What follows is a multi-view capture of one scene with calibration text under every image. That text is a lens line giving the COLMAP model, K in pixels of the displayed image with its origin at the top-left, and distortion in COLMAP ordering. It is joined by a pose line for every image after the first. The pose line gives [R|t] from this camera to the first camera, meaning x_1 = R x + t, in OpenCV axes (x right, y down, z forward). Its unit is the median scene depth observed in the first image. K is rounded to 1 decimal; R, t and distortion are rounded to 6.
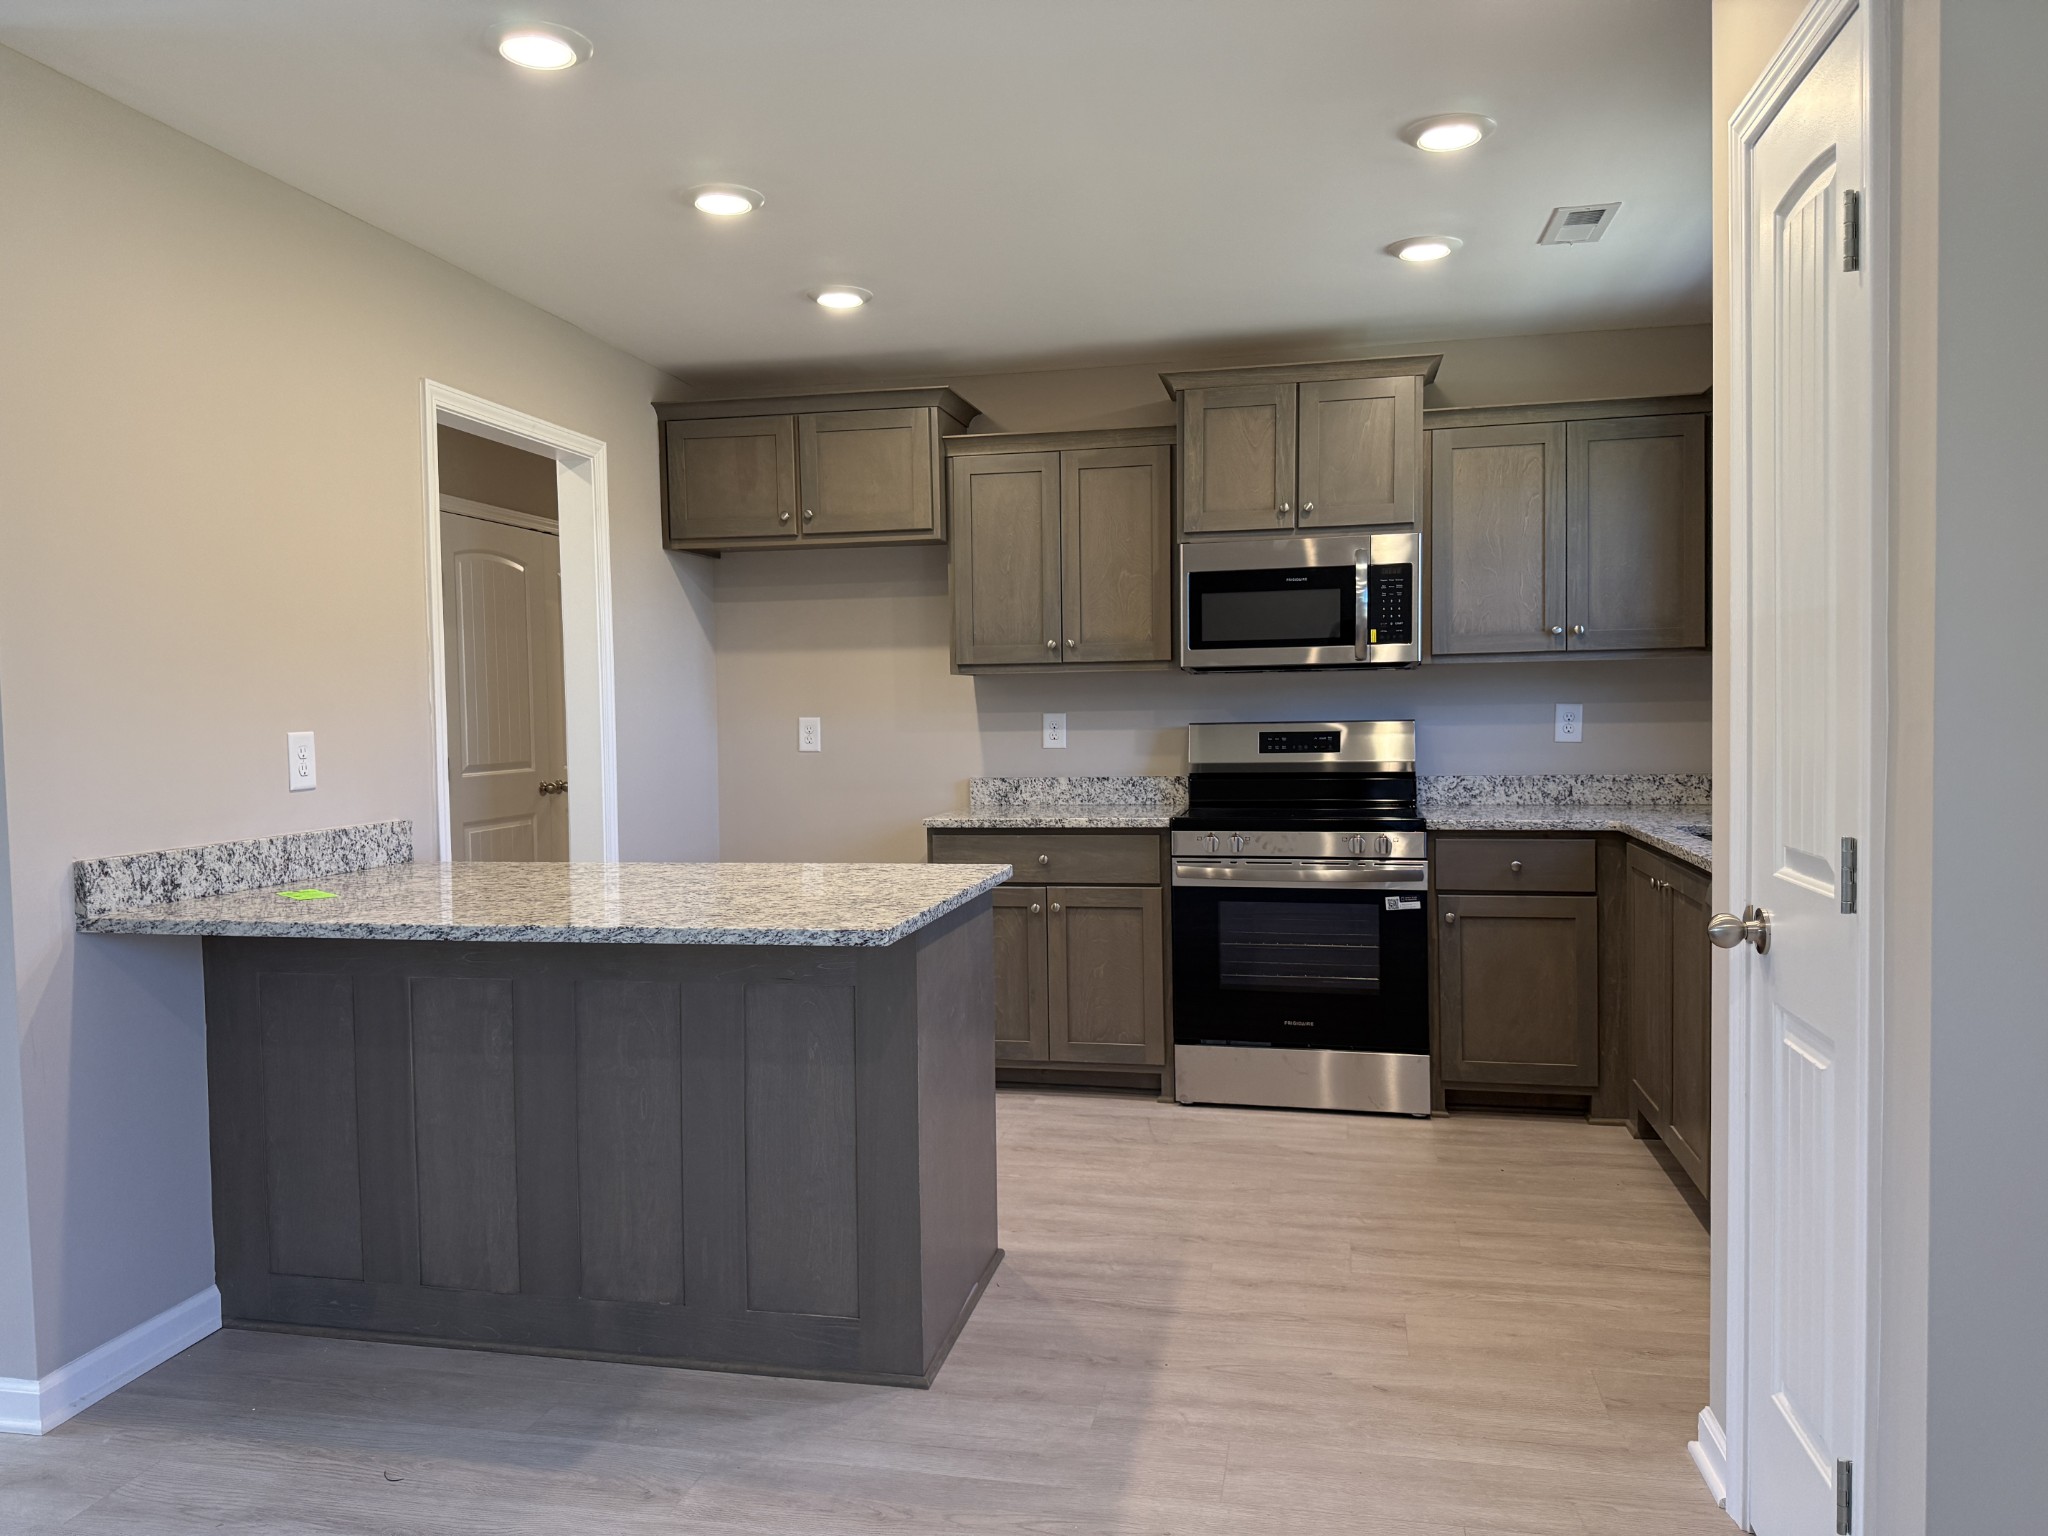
lens RADIAL K [[1444.2, 0, 1014.3], [0, 1444.2, 756.5], [0, 0, 1]] dist [0.042525, -0.047212]
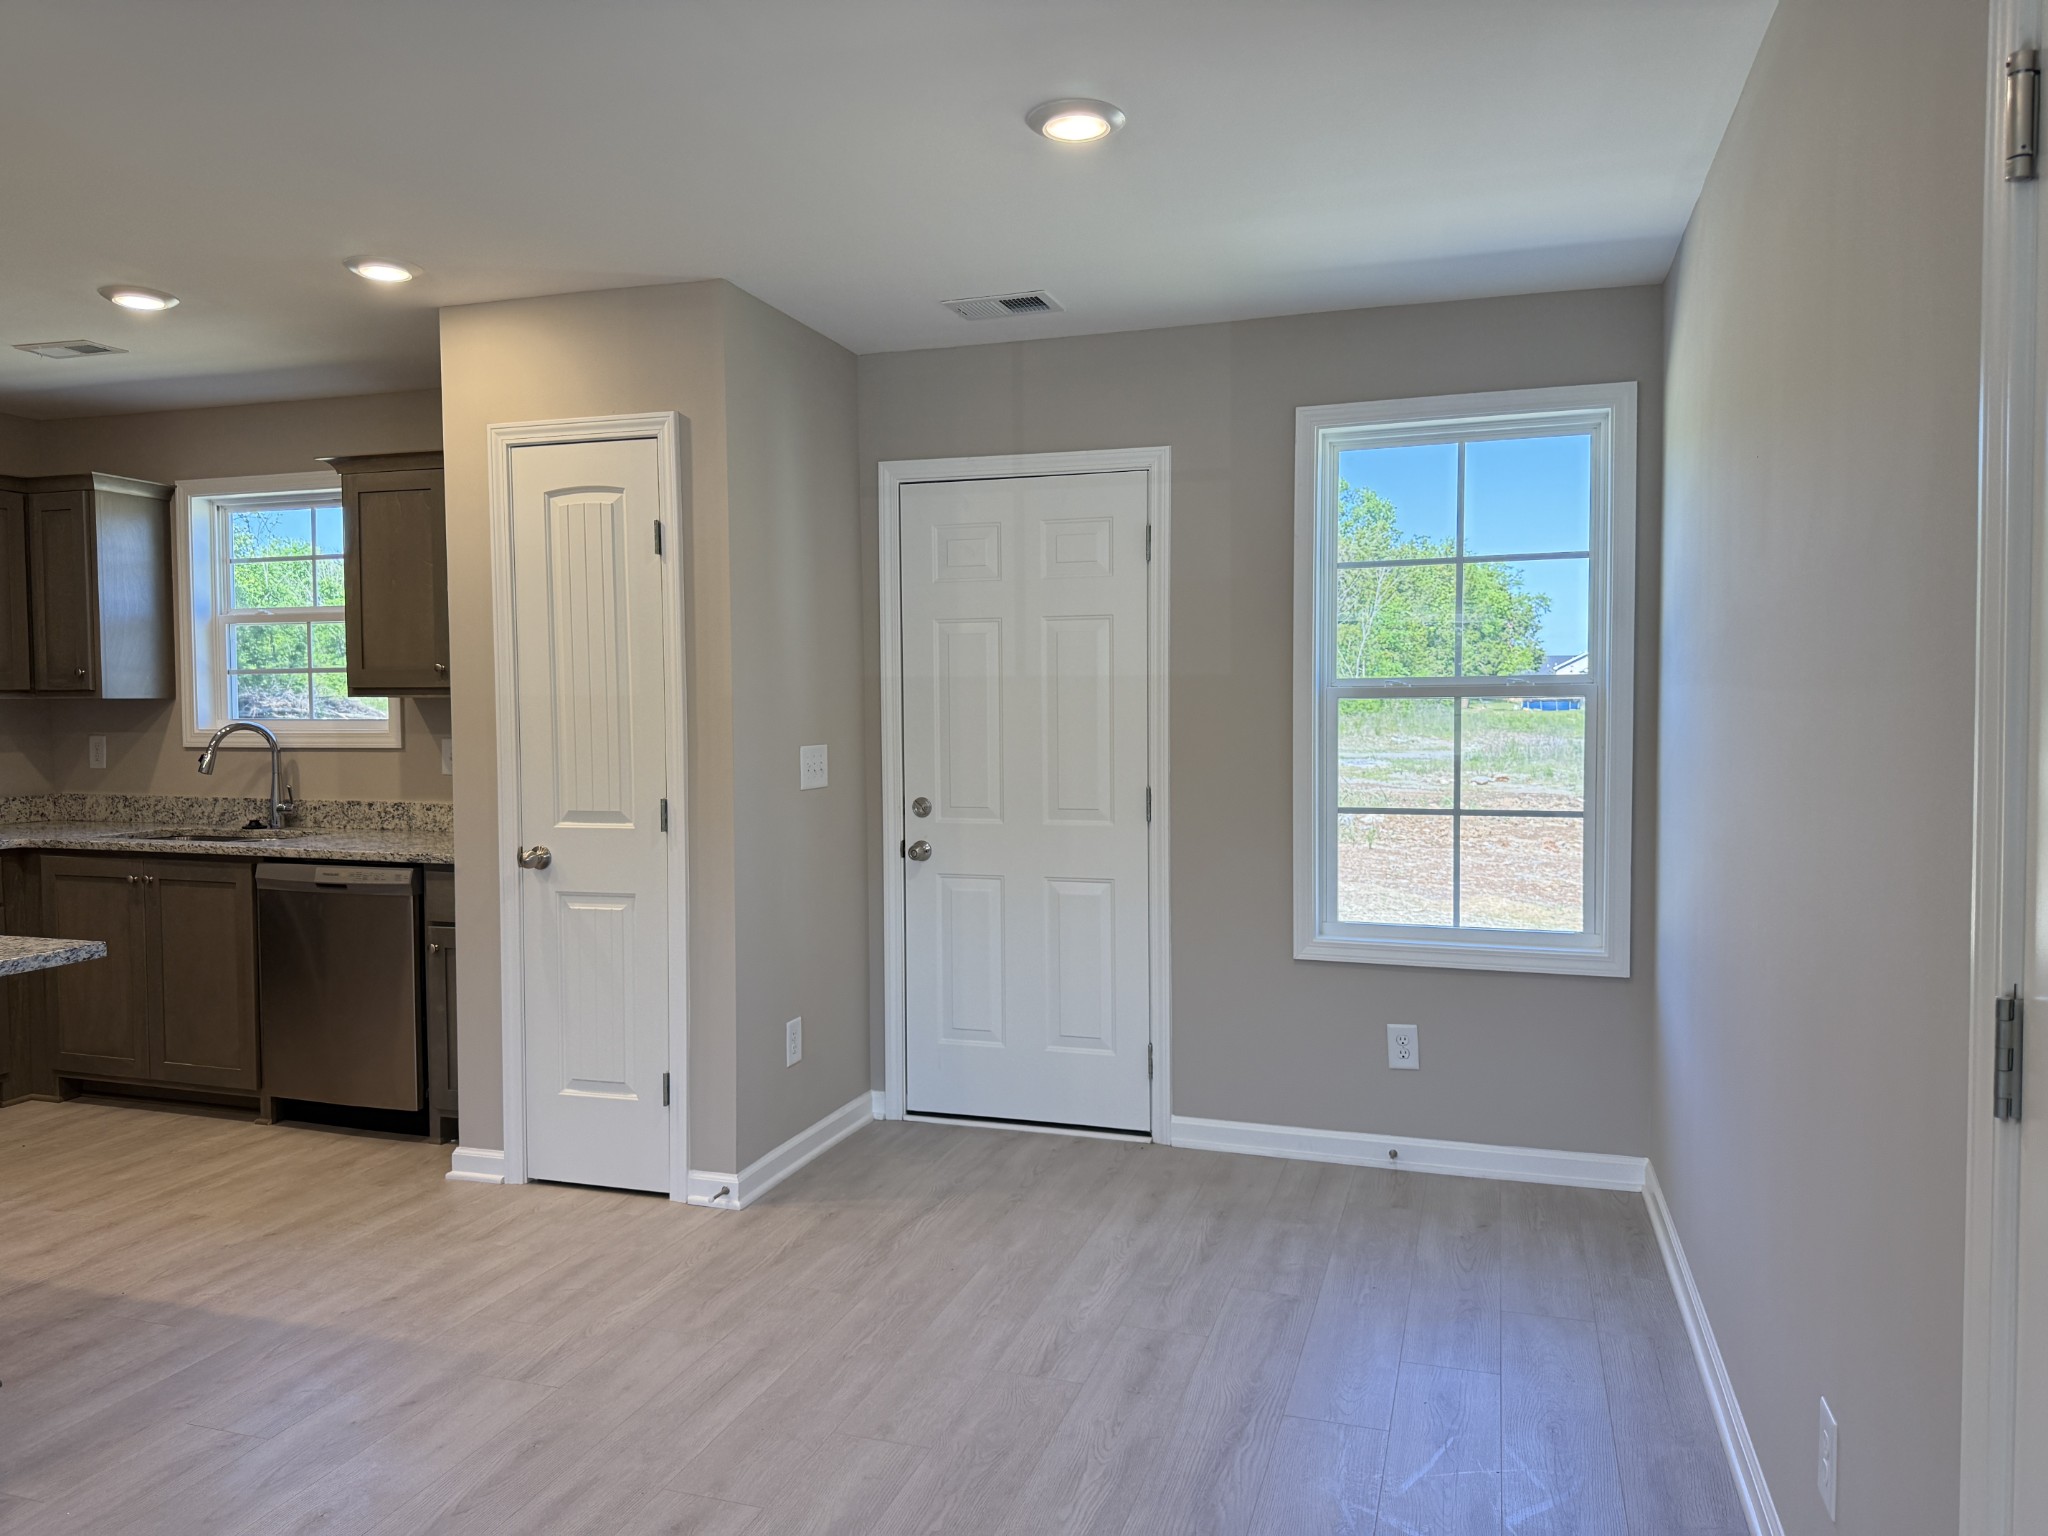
lens RADIAL K [[1444.2, 0, 1018.2], [0, 1444.2, 757.8], [0, 0, 1]] dist [0.042525, -0.047212]
pose [[0.103050, -0.023325, 0.994403, -0.649790], [0.038775, 0.999059, 0.019416, -0.012463], [-0.993920, 0.036557, 0.103858, 0.079051]]
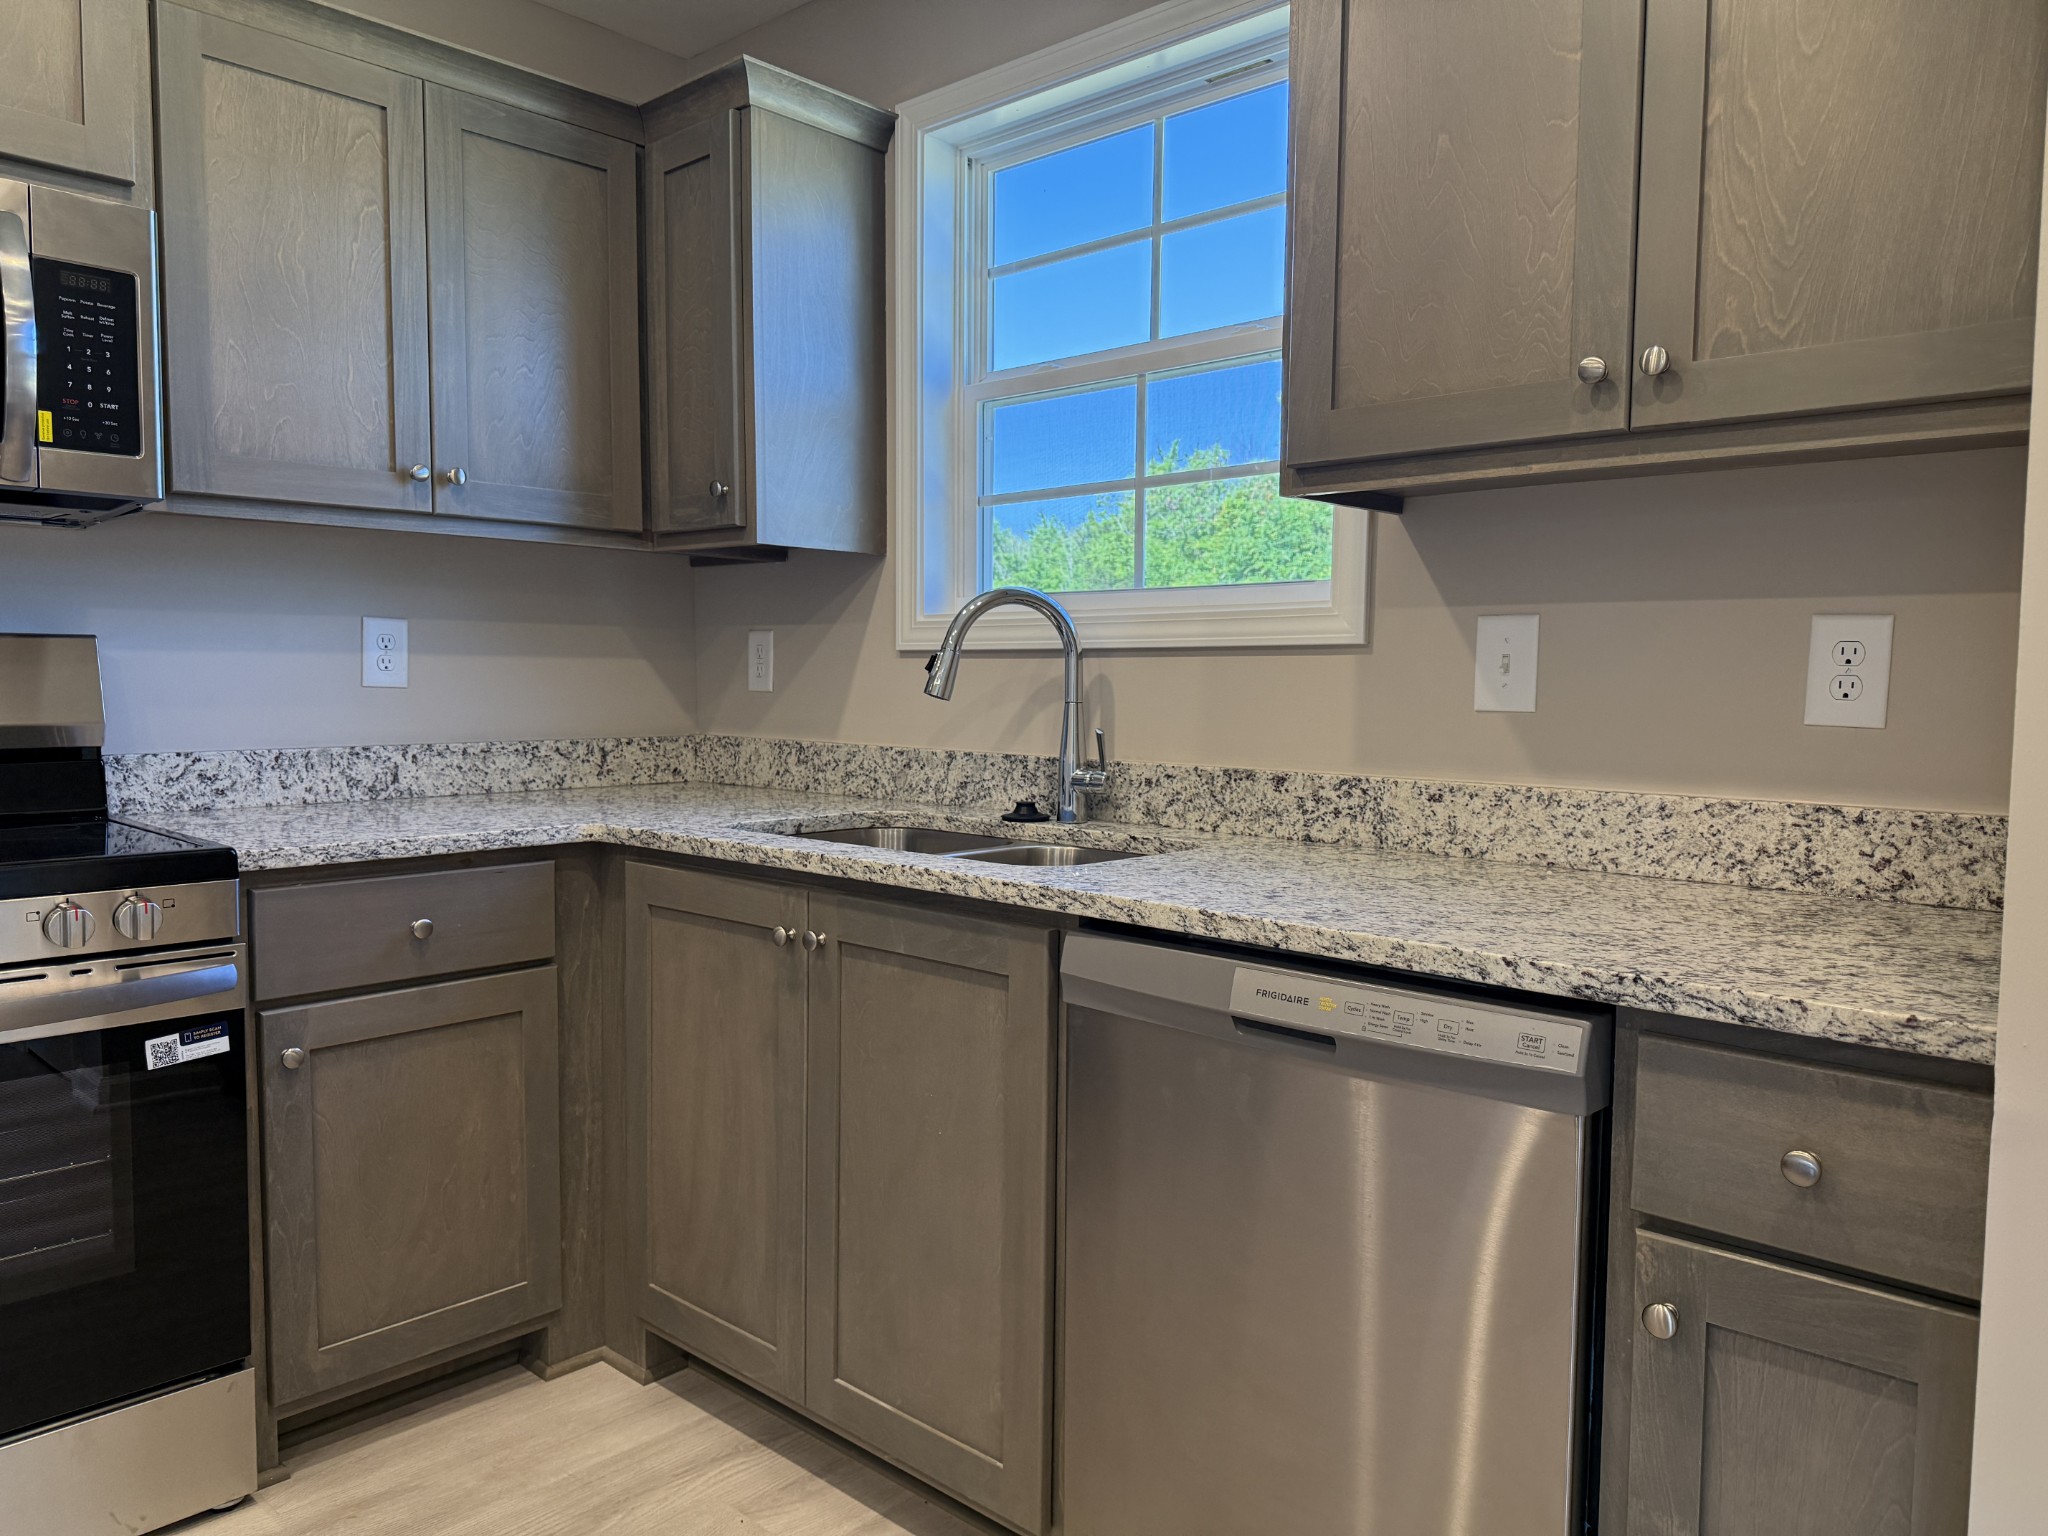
lens RADIAL K [[1444.2, 0, 1026.8], [0, 1444.2, 770.6], [0, 0, 1]] dist [0.042525, -0.047212]
pose [[0.506484, -0.036284, 0.861486, 0.023466], [0.014151, 0.999329, 0.033770, 0.007709], [-0.862133, -0.004913, 0.506658, 0.565888]]
